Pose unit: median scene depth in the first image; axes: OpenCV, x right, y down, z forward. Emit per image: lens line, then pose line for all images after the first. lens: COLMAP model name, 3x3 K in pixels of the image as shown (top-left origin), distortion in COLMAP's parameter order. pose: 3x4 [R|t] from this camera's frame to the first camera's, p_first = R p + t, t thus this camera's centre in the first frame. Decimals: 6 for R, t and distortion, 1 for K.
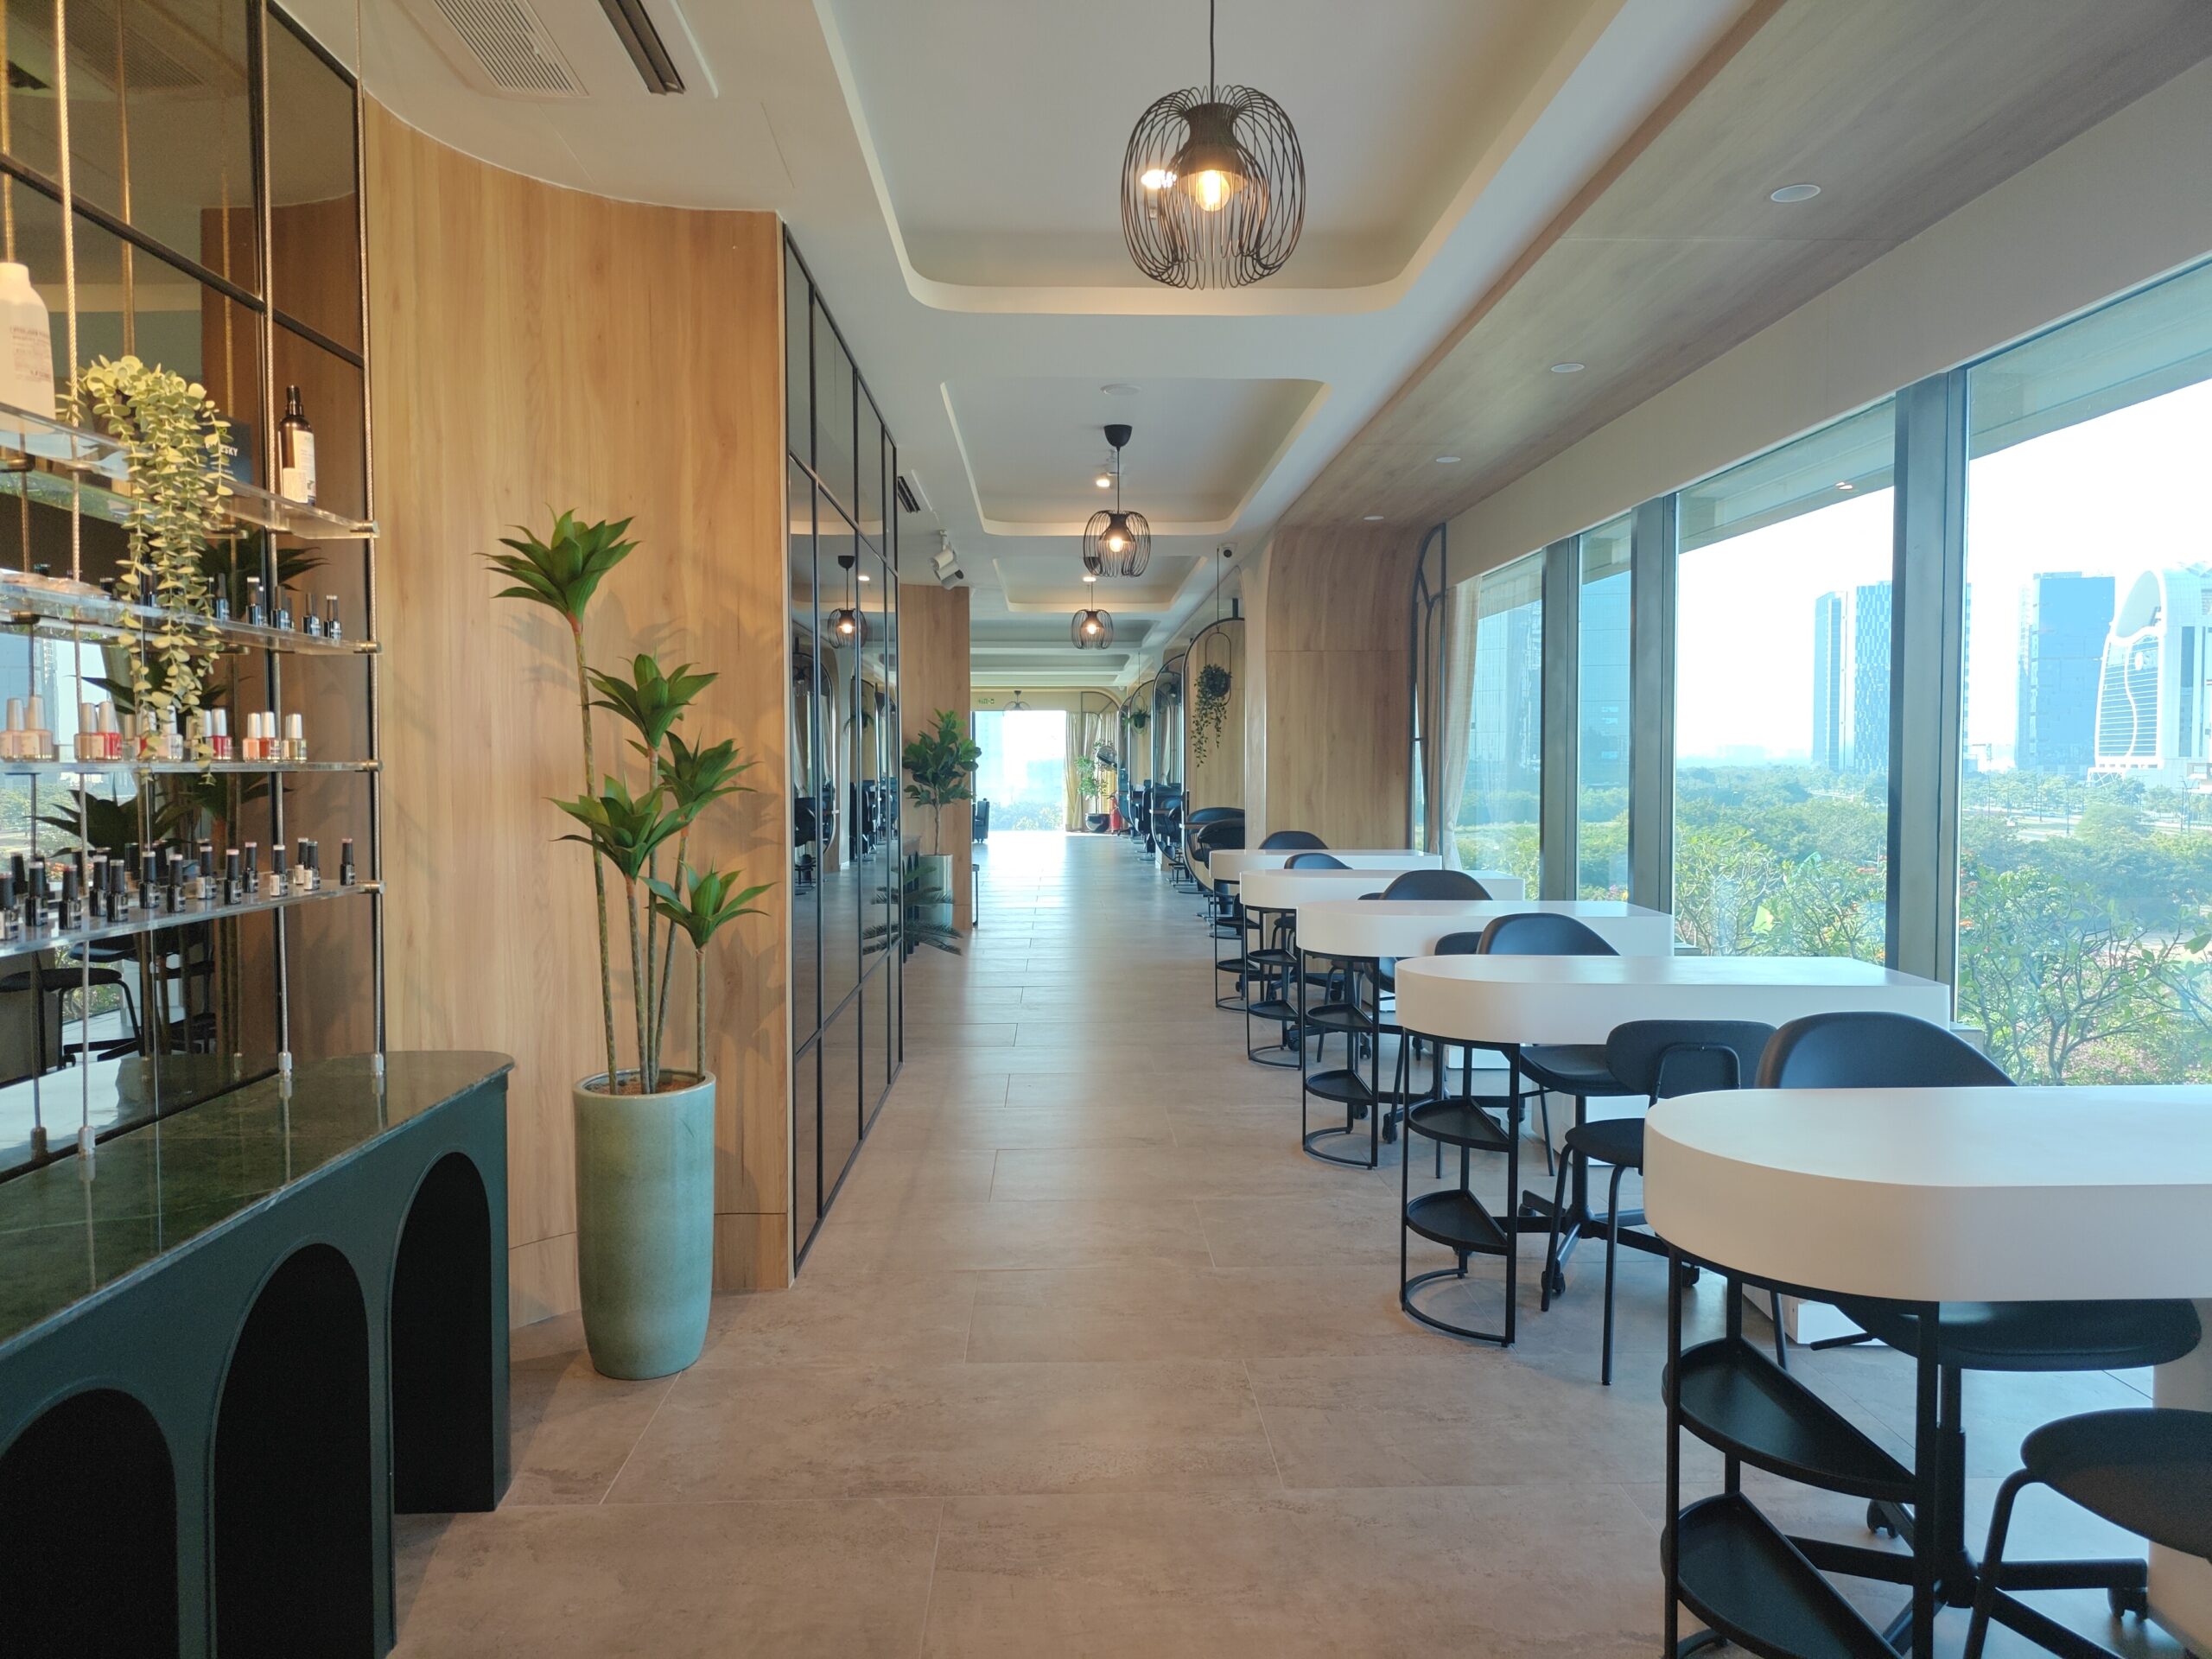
lens RADIAL K [[1538.6, 0, 1106.0], [0, 1538.6, 829.5], [0, 0, 1]] dist [0.012373, -0.044296]
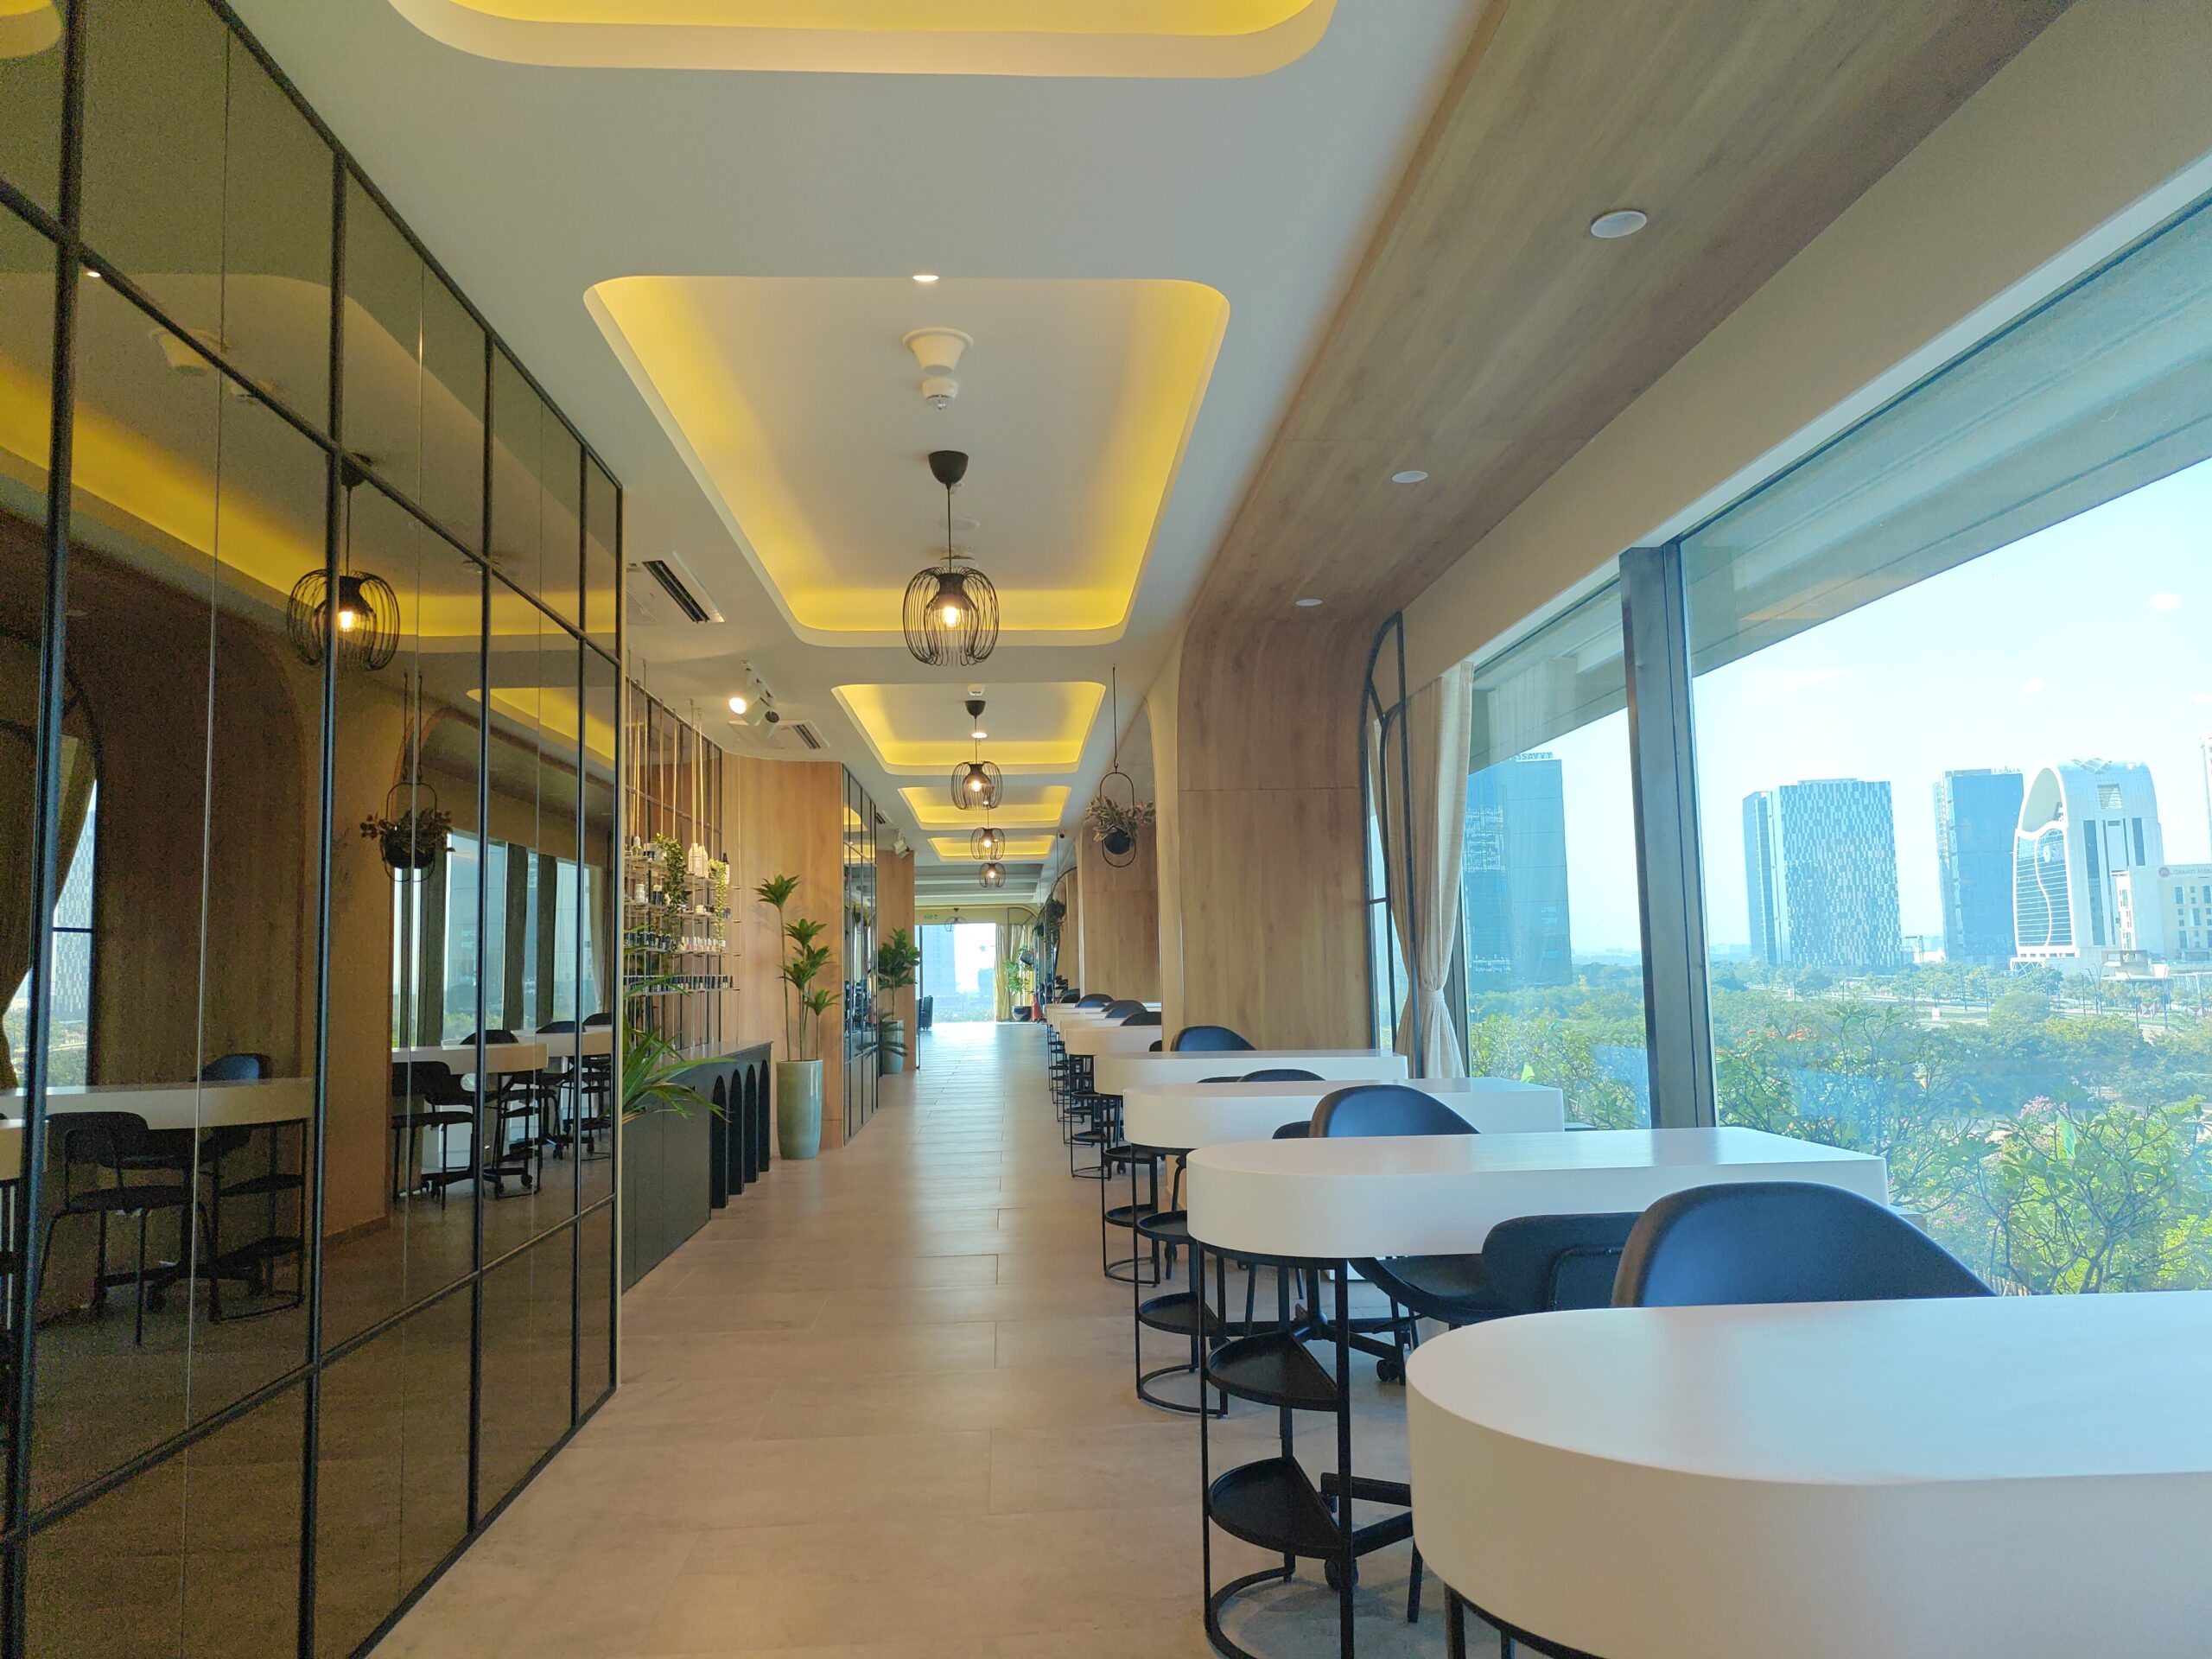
lens RADIAL K [[1538.6, 0, 1106.0], [0, 1538.6, 829.5], [0, 0, 1]] dist [0.012373, -0.044296]
pose [[0.999377, -0.014515, 0.032181, 0.061527], [0.018690, 0.990875, -0.133479, 0.038613], [-0.029950, 0.133997, 0.990529, -0.609656]]
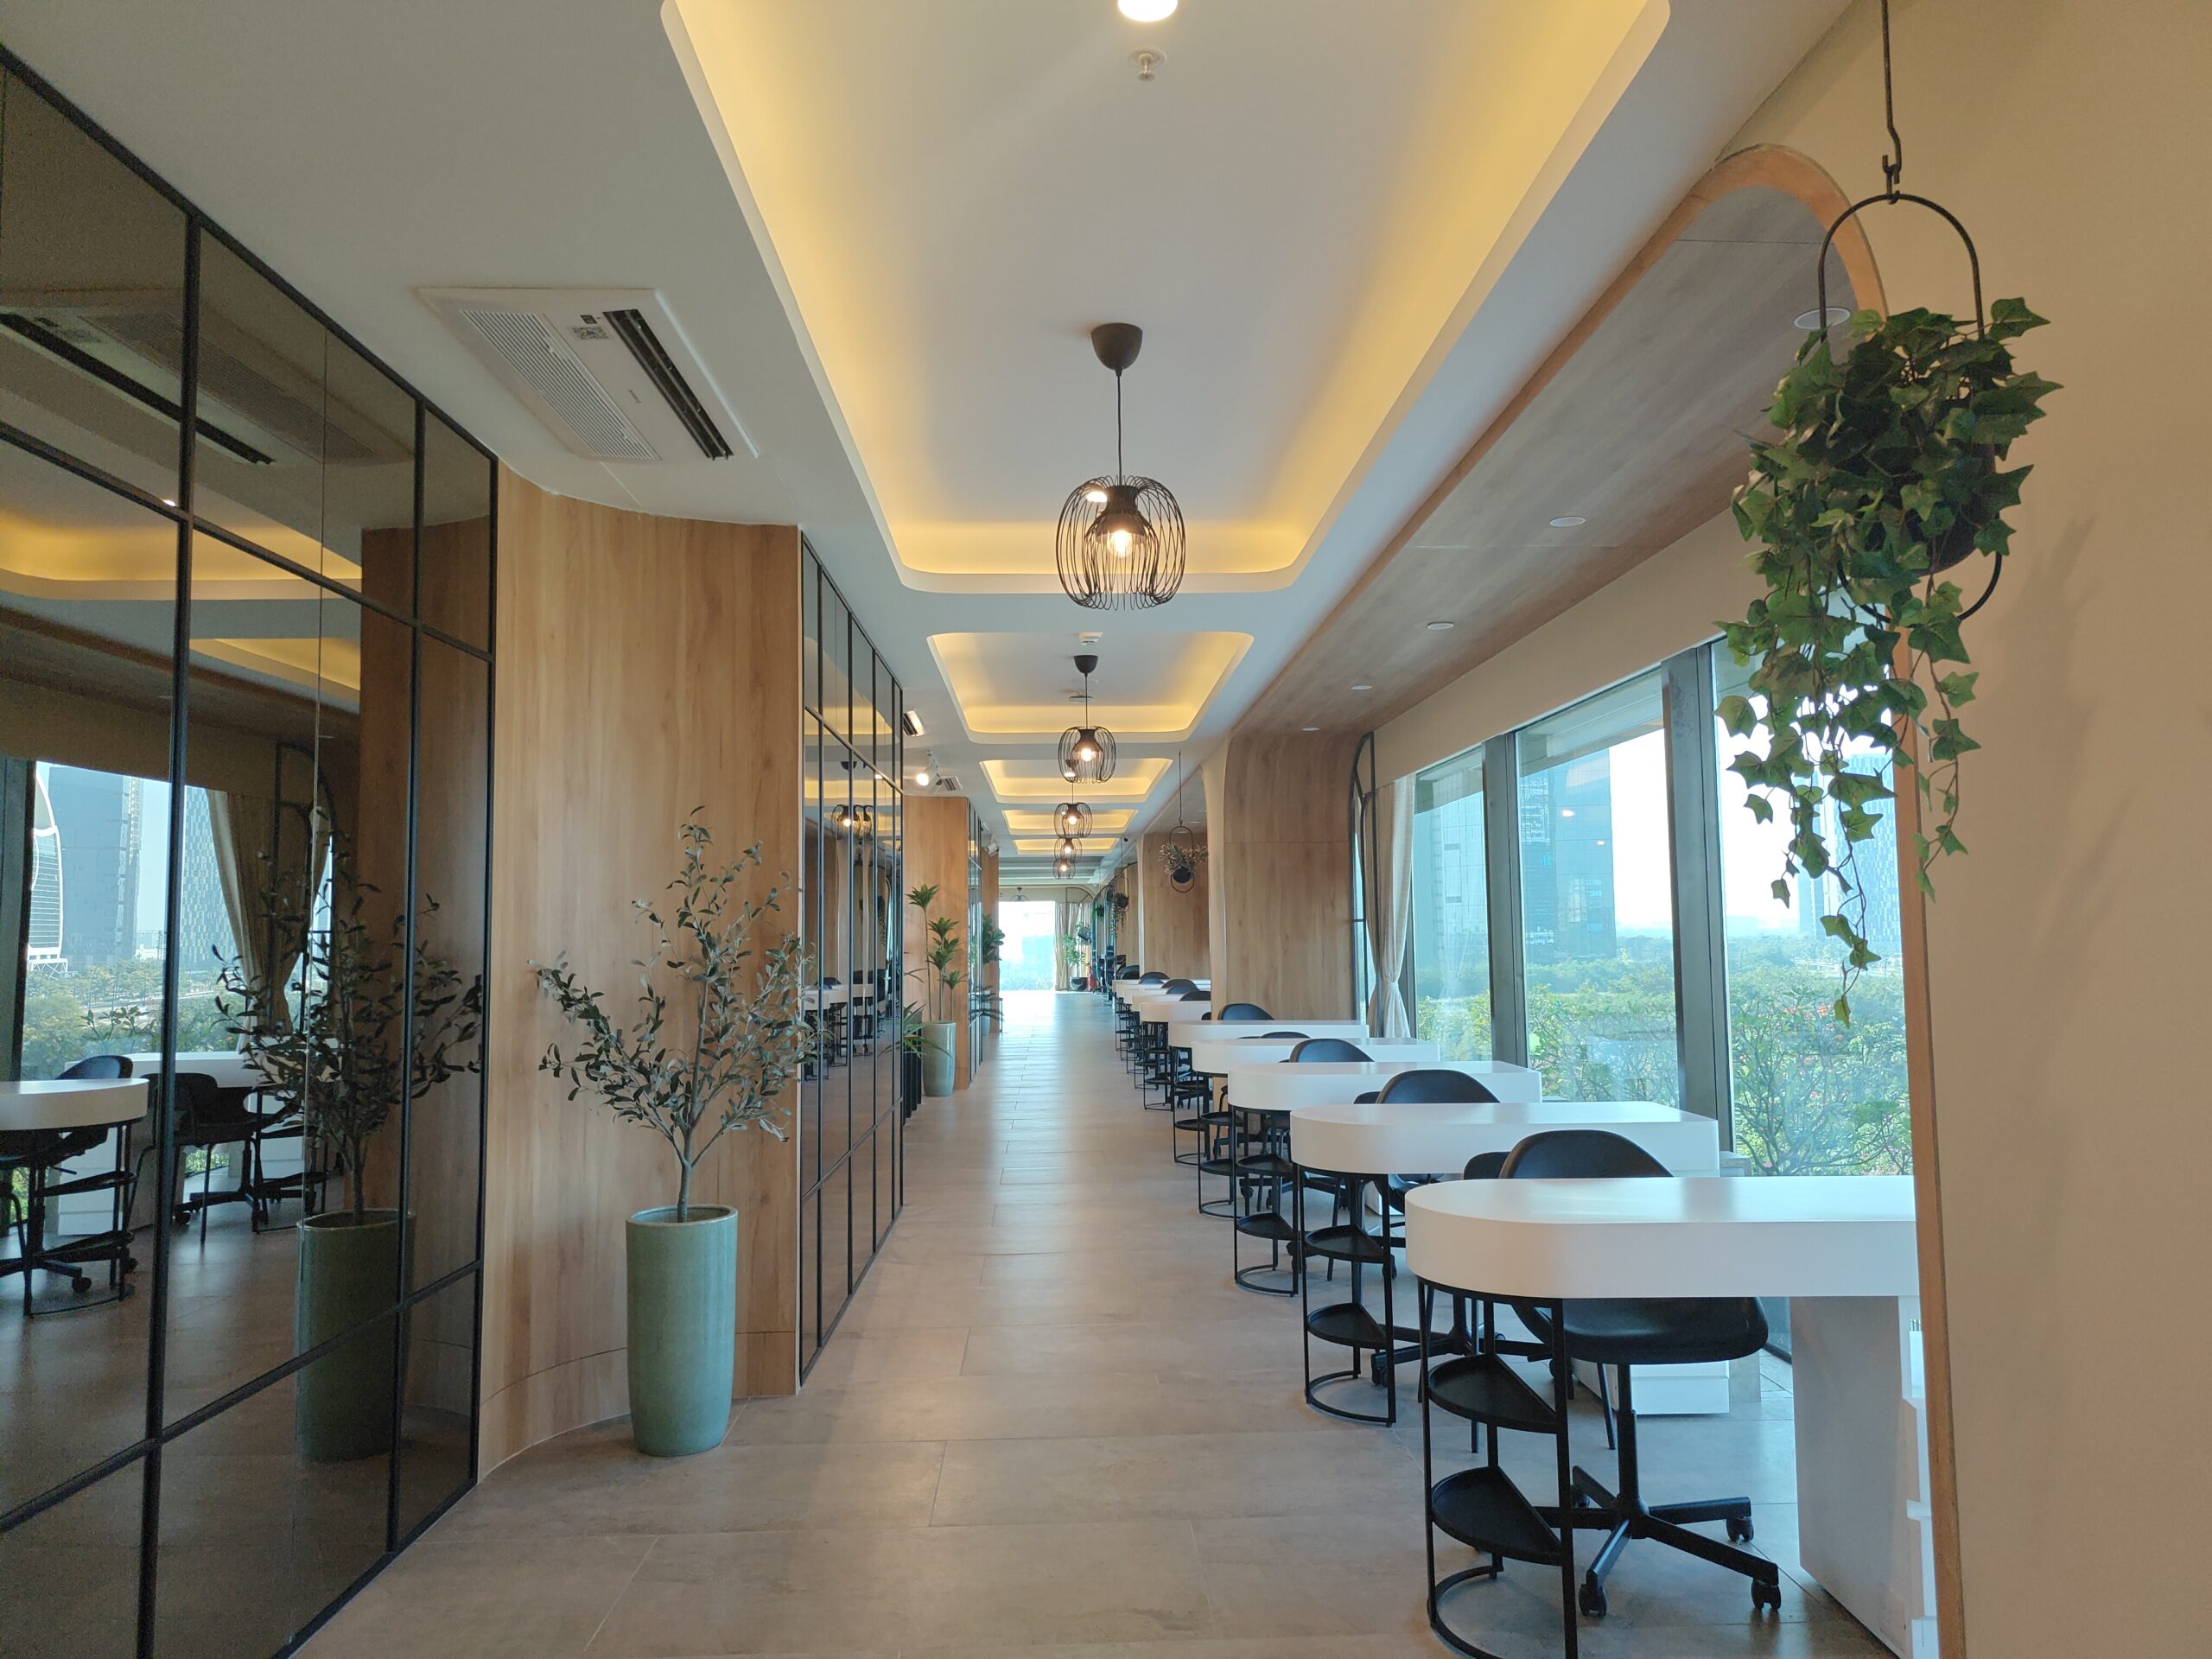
lens RADIAL K [[1527.3, 0, 1078.9], [0, 1527.3, 823.5], [0, 0, 1]] dist [-0.004519, -0.002052]
pose [[0.999867, -0.008320, -0.014035, 0.037663], [0.006608, 0.993001, -0.117922, 0.035480], [0.014918, 0.117813, 0.992924, -0.897780]]
